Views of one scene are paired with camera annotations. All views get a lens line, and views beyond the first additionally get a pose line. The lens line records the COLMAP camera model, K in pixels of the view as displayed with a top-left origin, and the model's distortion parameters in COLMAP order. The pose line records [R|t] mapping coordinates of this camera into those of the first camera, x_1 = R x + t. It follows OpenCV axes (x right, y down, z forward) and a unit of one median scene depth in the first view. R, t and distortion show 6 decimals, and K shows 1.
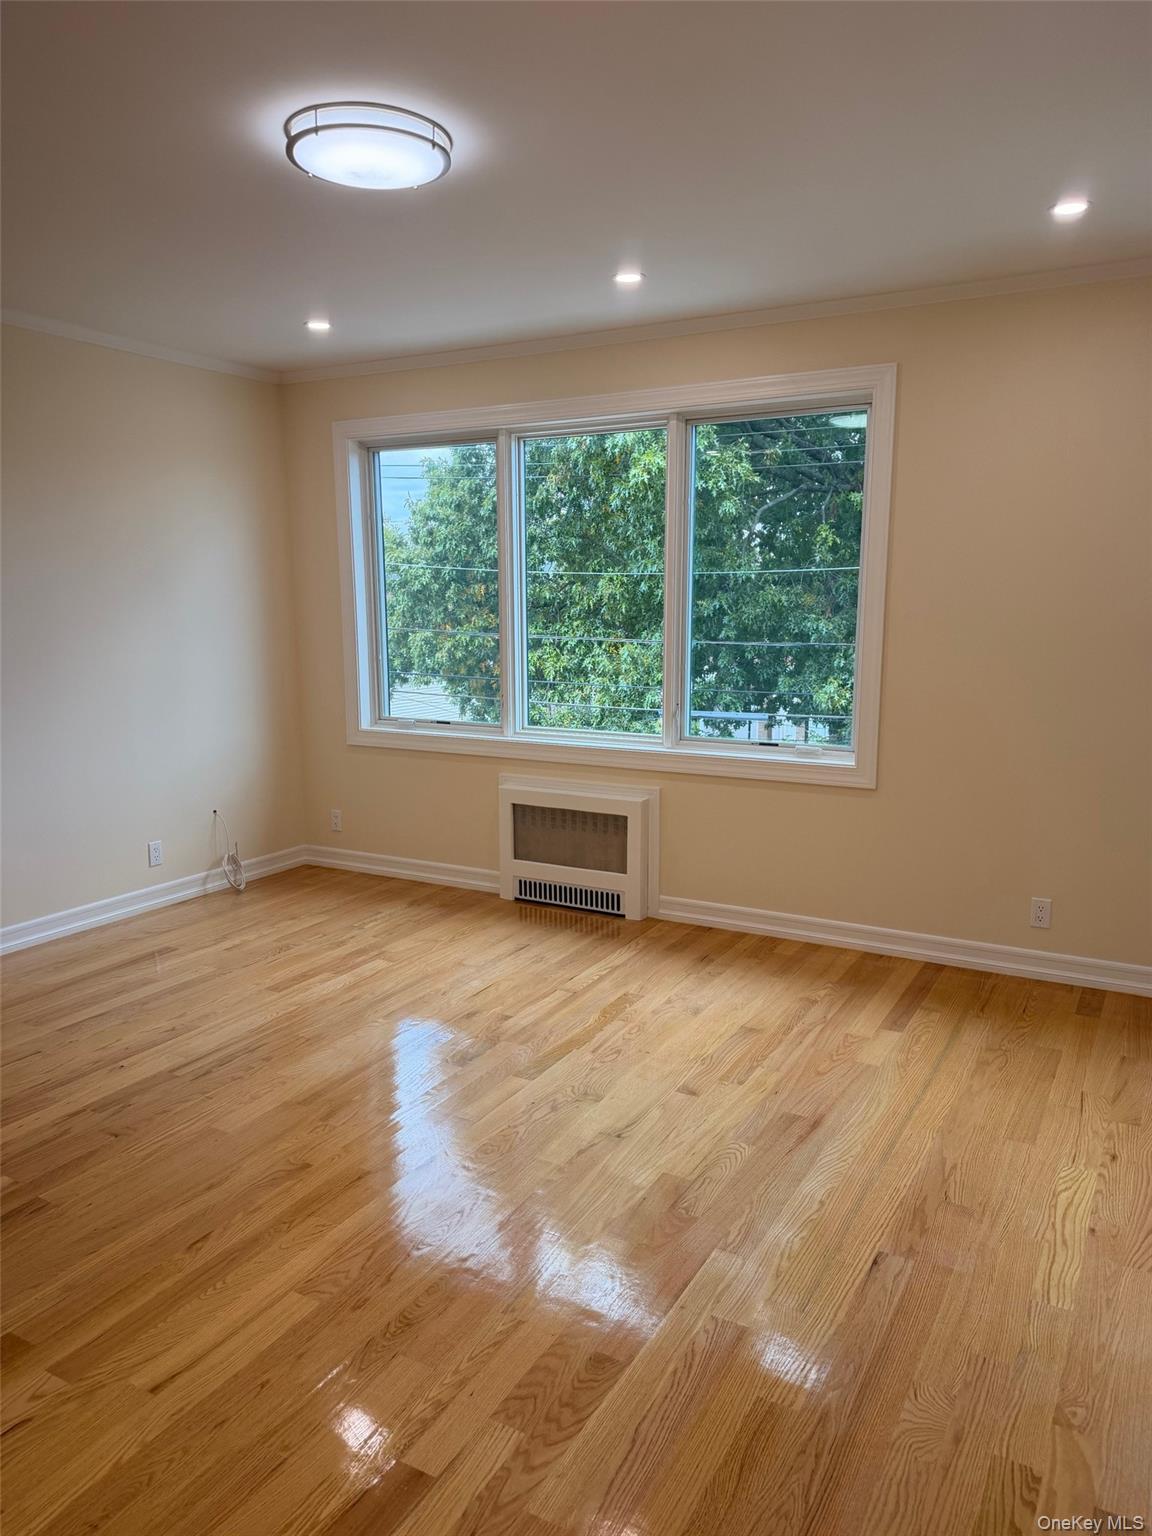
lens RADIAL K [[1064.4, 0, 589.8], [0, 1064.4, 753.7], [0, 0, 1]] dist [0.128508, -0.177337]
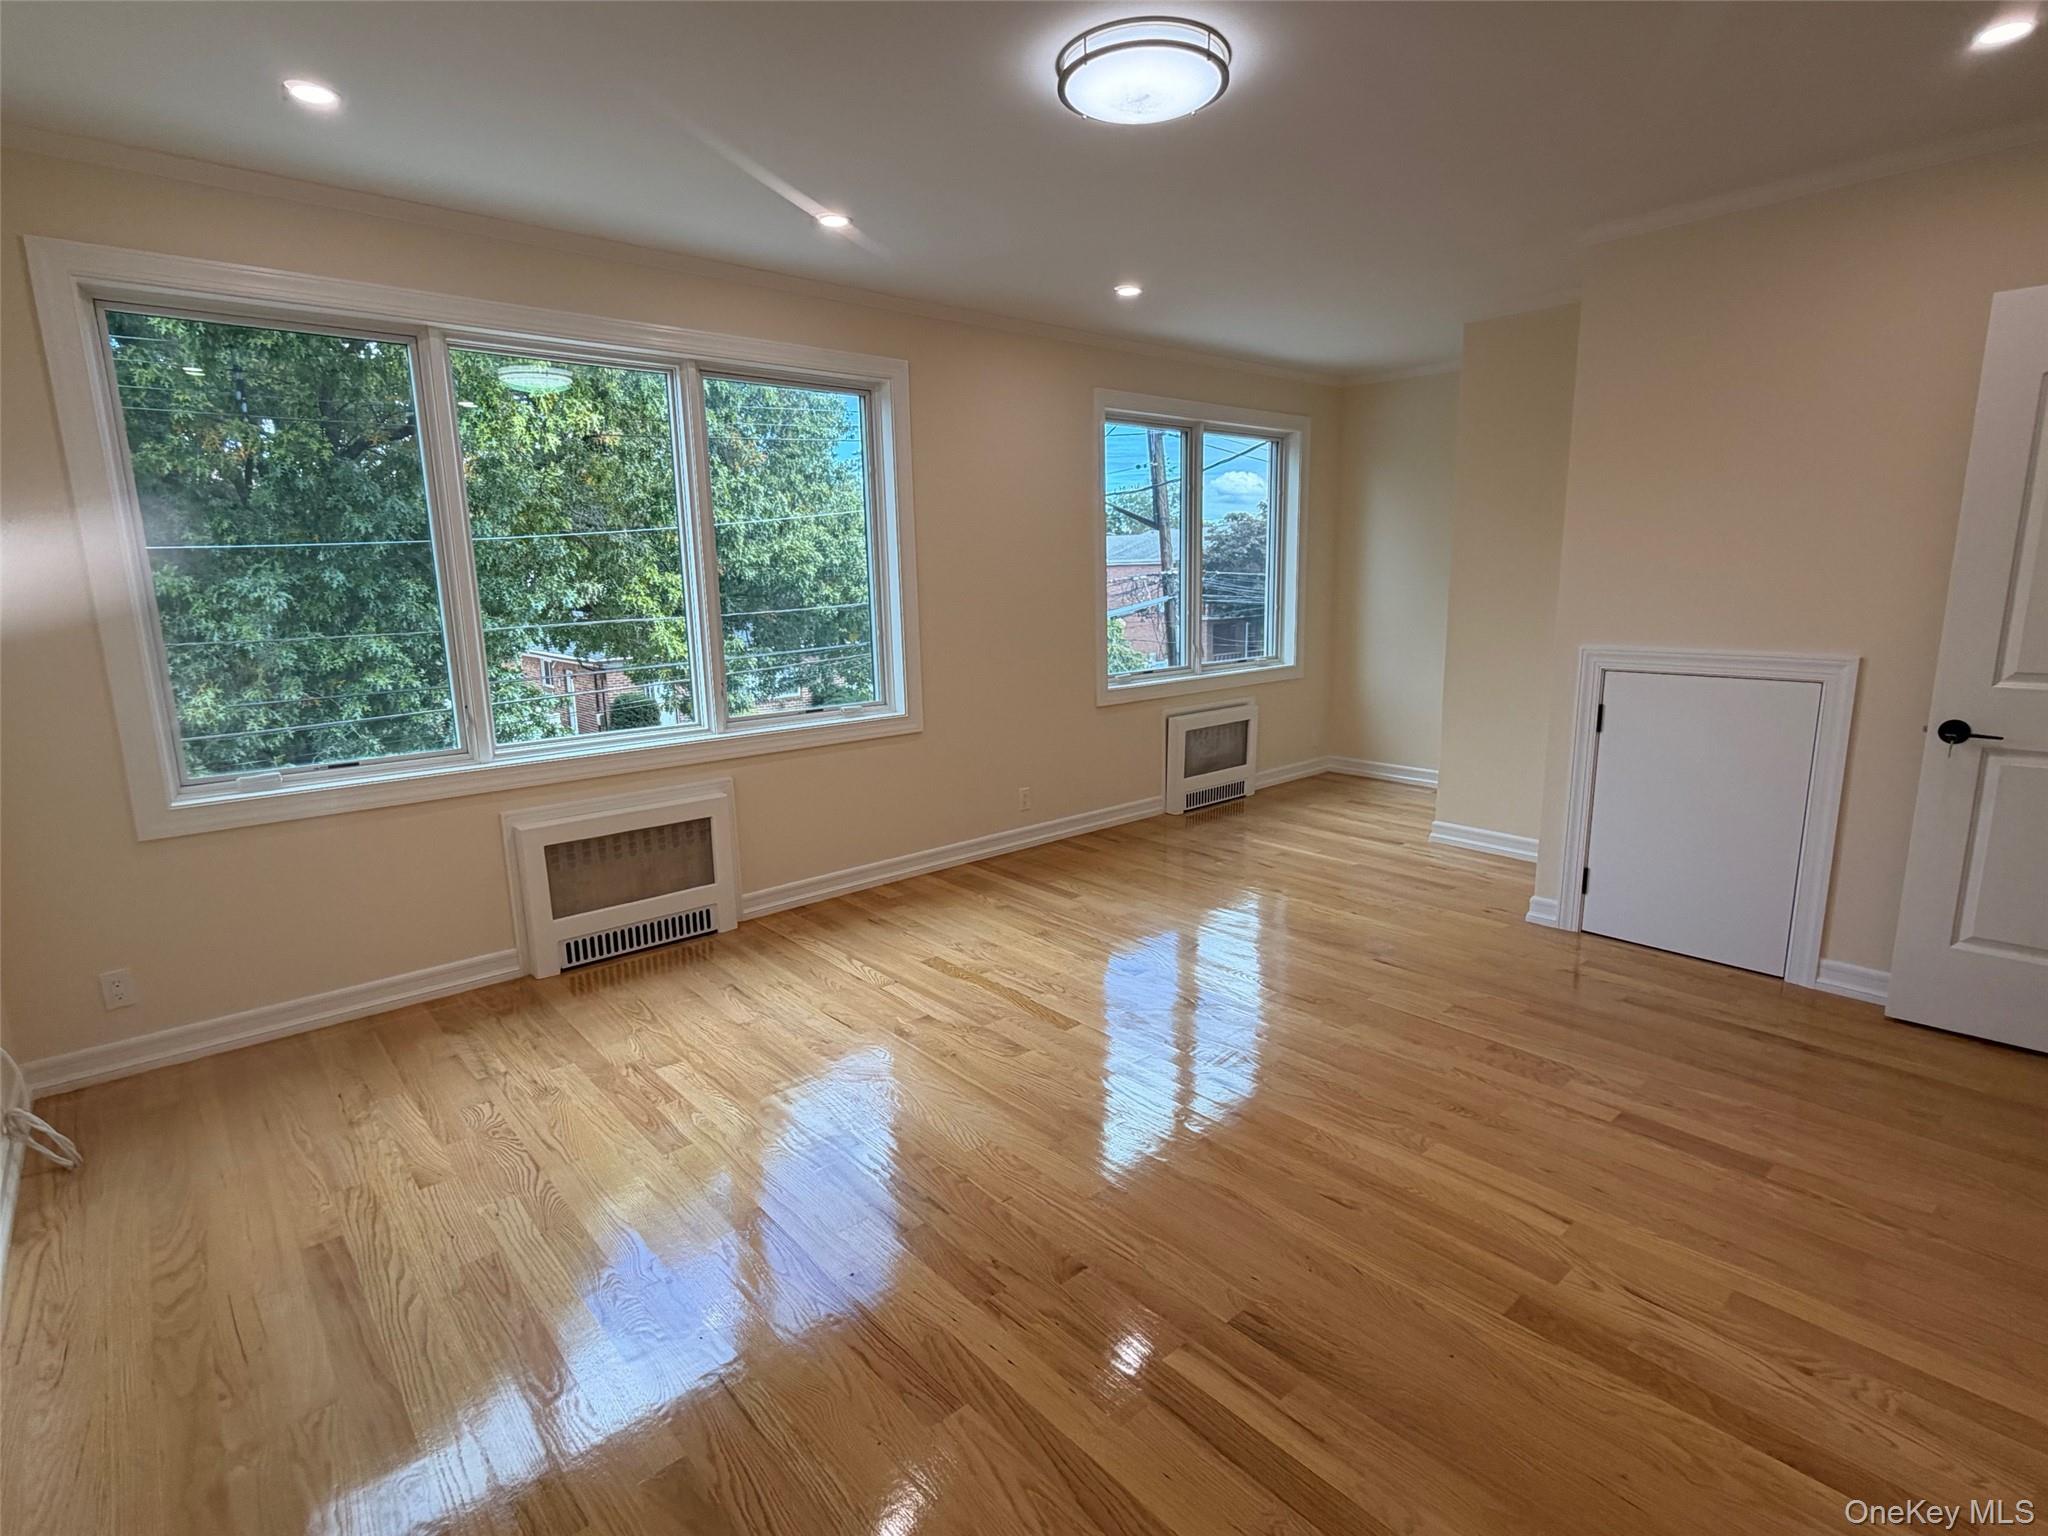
lens RADIAL K [[1021.5, 0, 1024.0], [0, 1021.5, 768.0], [0, 0, 1]] dist [-0.000900, -0.000199]
pose [[0.341509, -0.183305, 0.921830, -0.701825], [0.156291, 0.978217, 0.136617, -0.058560], [-0.926793, 0.097418, 0.362719, 0.509130]]
